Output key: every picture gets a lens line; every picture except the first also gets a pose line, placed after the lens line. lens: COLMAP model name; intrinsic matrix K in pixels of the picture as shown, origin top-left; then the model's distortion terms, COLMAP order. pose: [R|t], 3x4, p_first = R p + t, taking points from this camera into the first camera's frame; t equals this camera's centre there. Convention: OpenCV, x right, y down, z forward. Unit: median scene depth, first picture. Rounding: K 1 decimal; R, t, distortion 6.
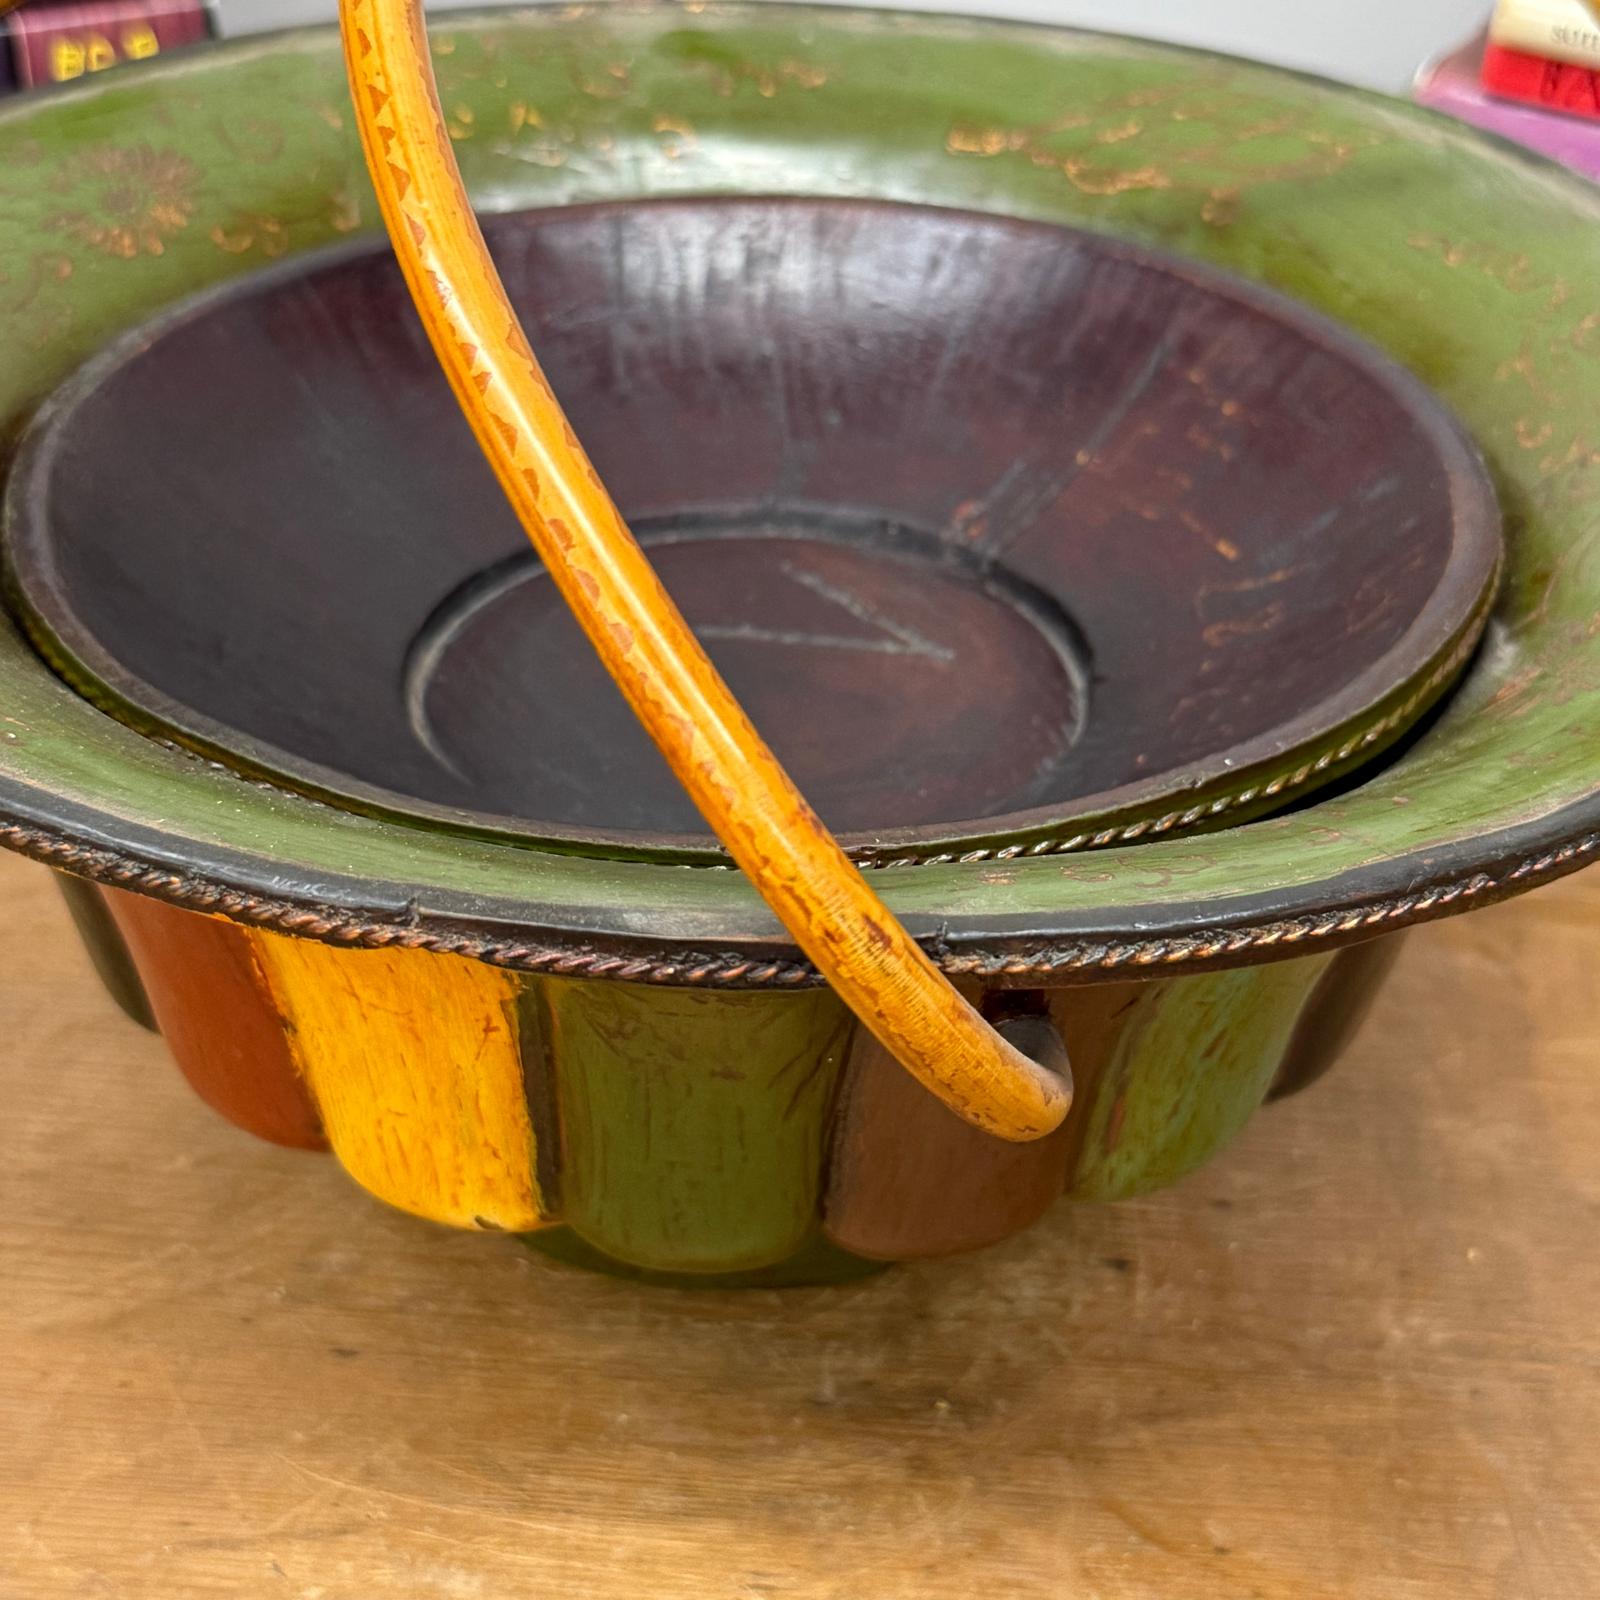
lens RADIAL K [[2680.7, 0, 800.9], [0, 2680.7, 804.2], [0, 0, 1]] dist [0.141756, -0.357078]
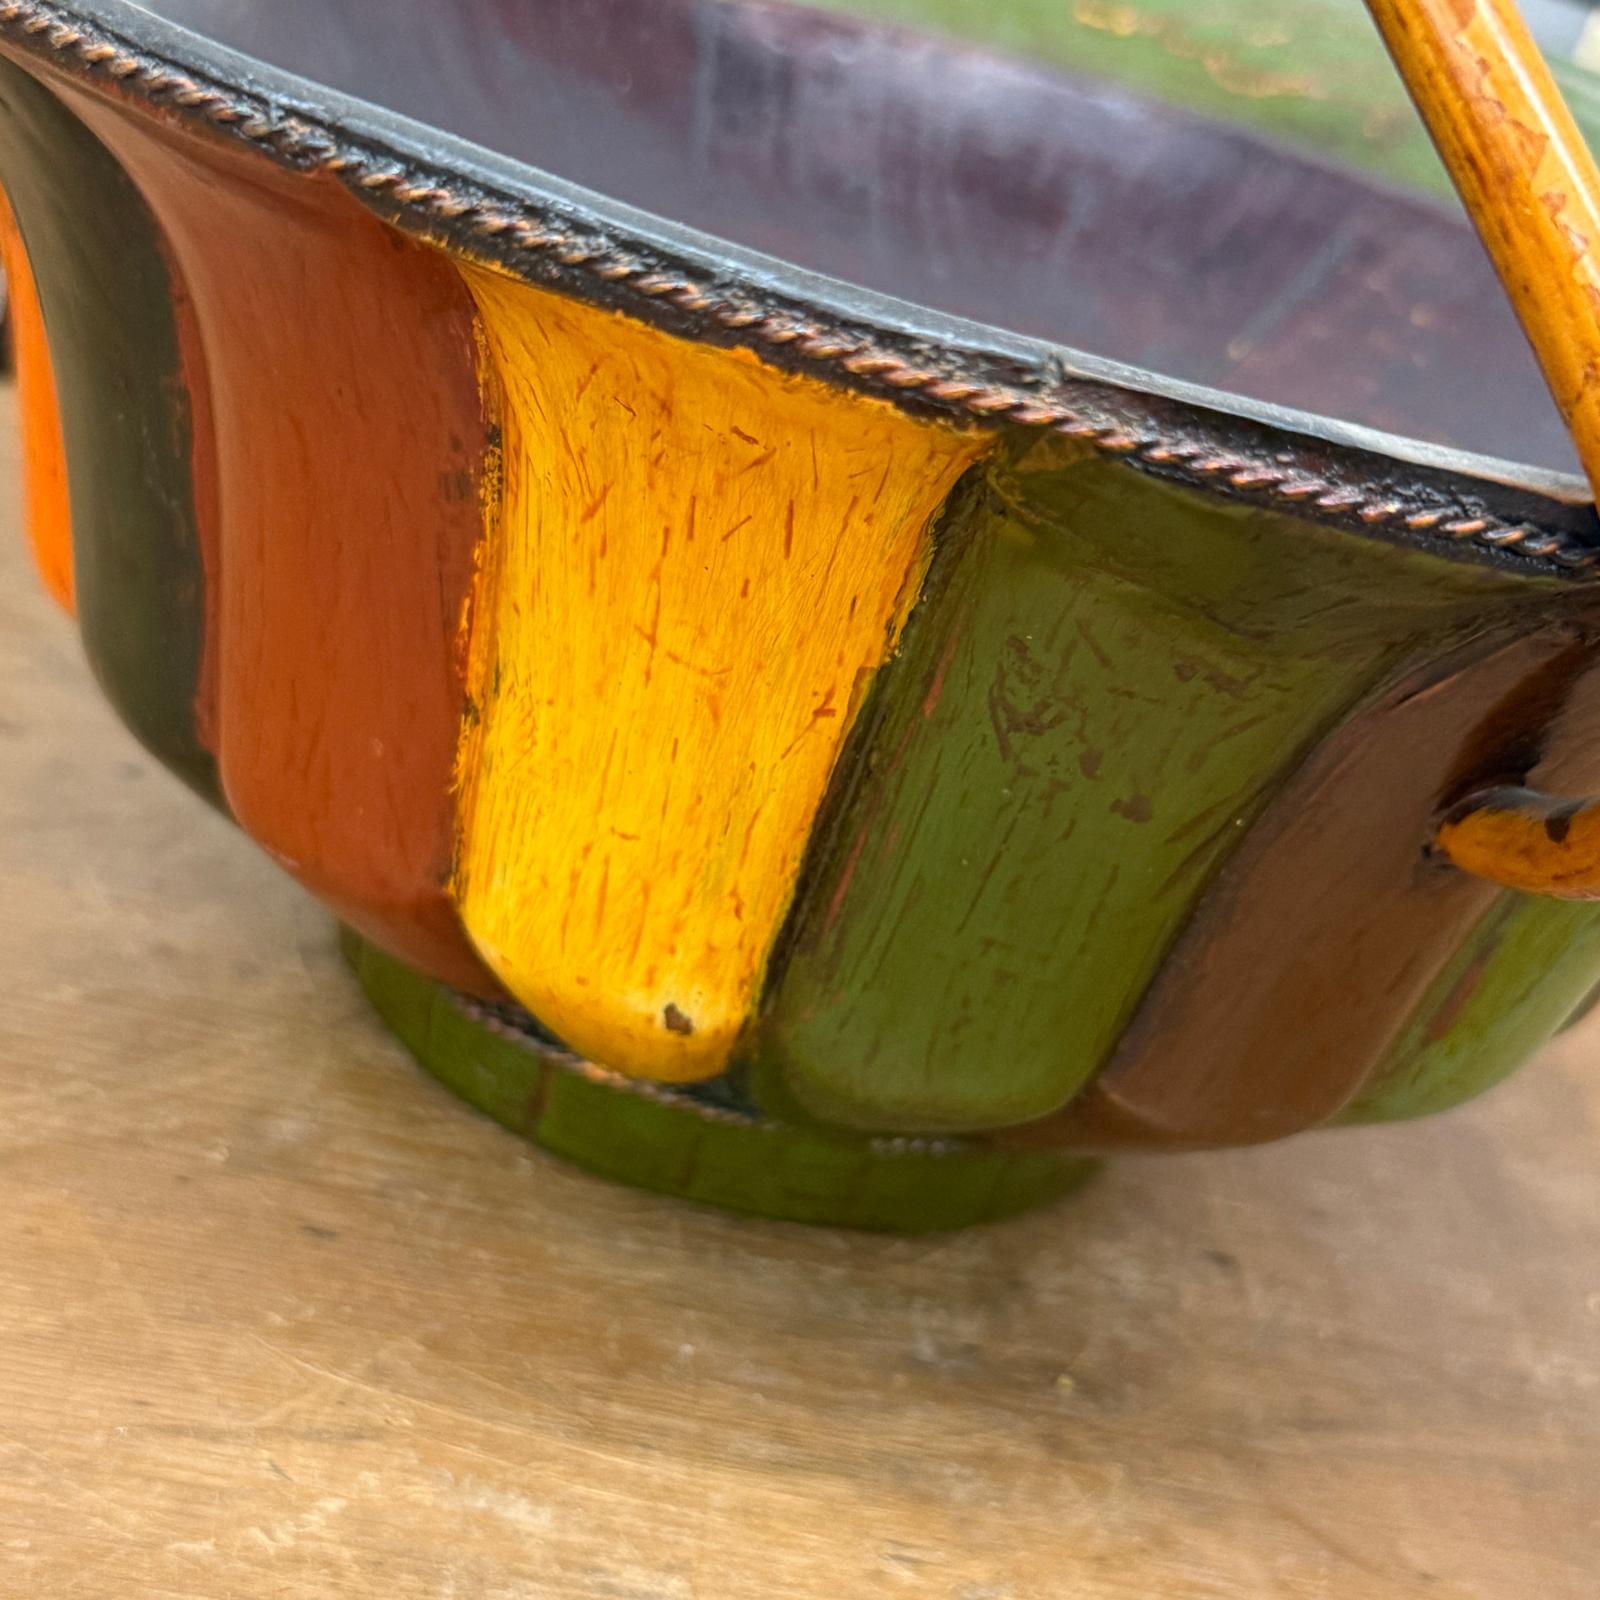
lens RADIAL K [[2704.1, 0, 807.1], [0, 2704.1, 818.3], [0, 0, 1]] dist [0.108131, -0.203949]
pose [[0.962123, 0.156505, 0.223216, -0.241069], [-0.131511, 0.983674, -0.122839, 0.175209], [-0.238797, 0.088830, 0.966998, 0.229016]]
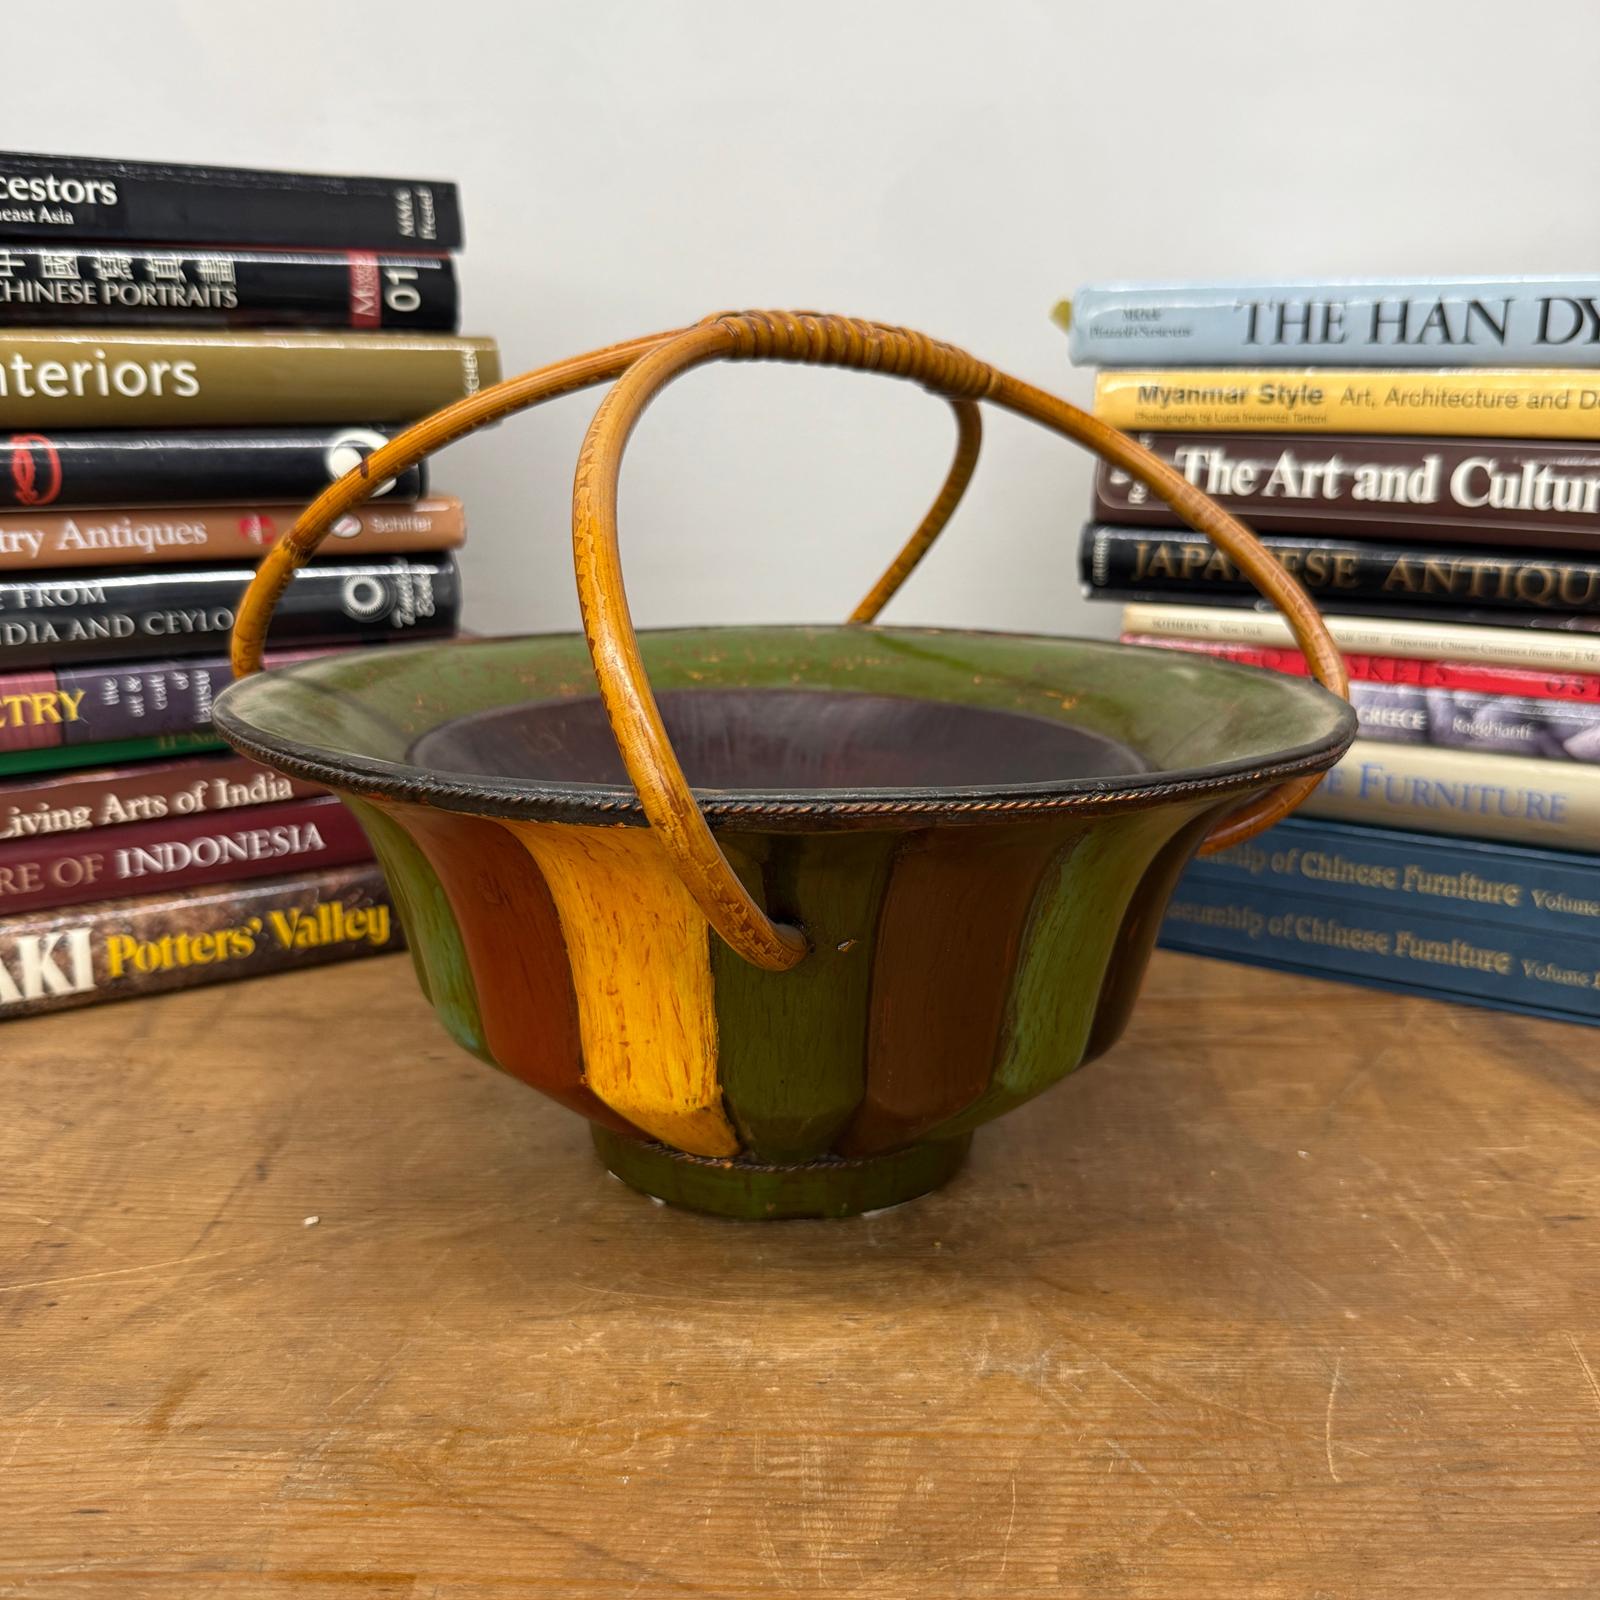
lens RADIAL K [[1558.7, 0, 801.8], [0, 1558.7, 794.4], [0, 0, 1]] dist [0.037242, -0.133409]
pose [[0.996980, -0.042090, 0.065264, -0.096412], [0.061876, 0.938367, -0.340058, 0.303648], [-0.046928, 0.343069, 0.938137, -0.067388]]
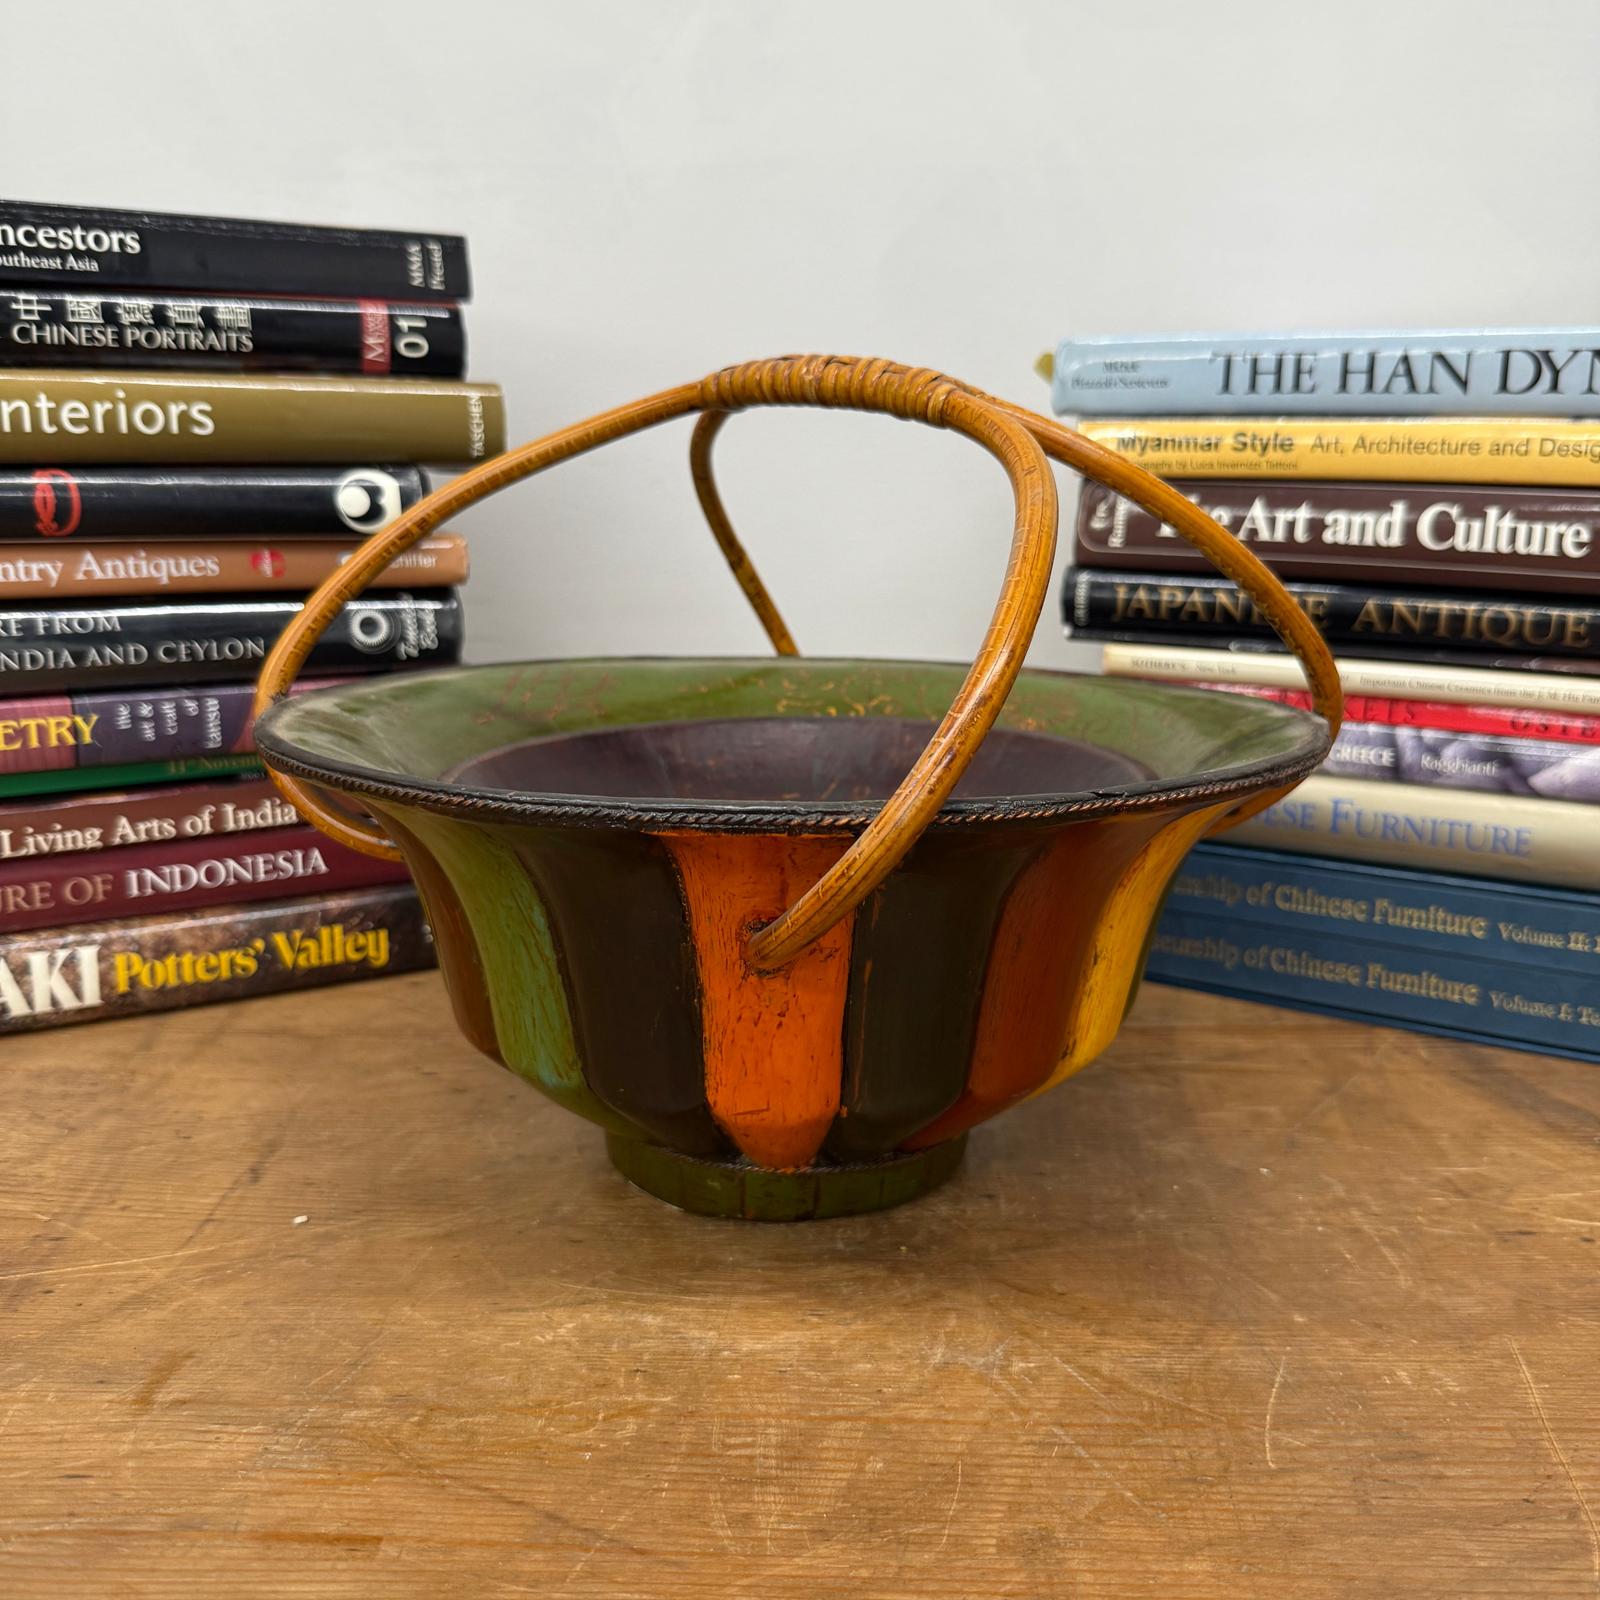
lens RADIAL K [[1552.4, 0, 803.5], [0, 1552.4, 798.2], [0, 0, 1]] dist [0.069739, -0.206925]
pose [[0.997978, -0.030285, 0.055887, -0.068894], [0.049003, 0.926555, -0.372953, 0.348439], [-0.040488, 0.374938, 0.926165, -0.102983]]
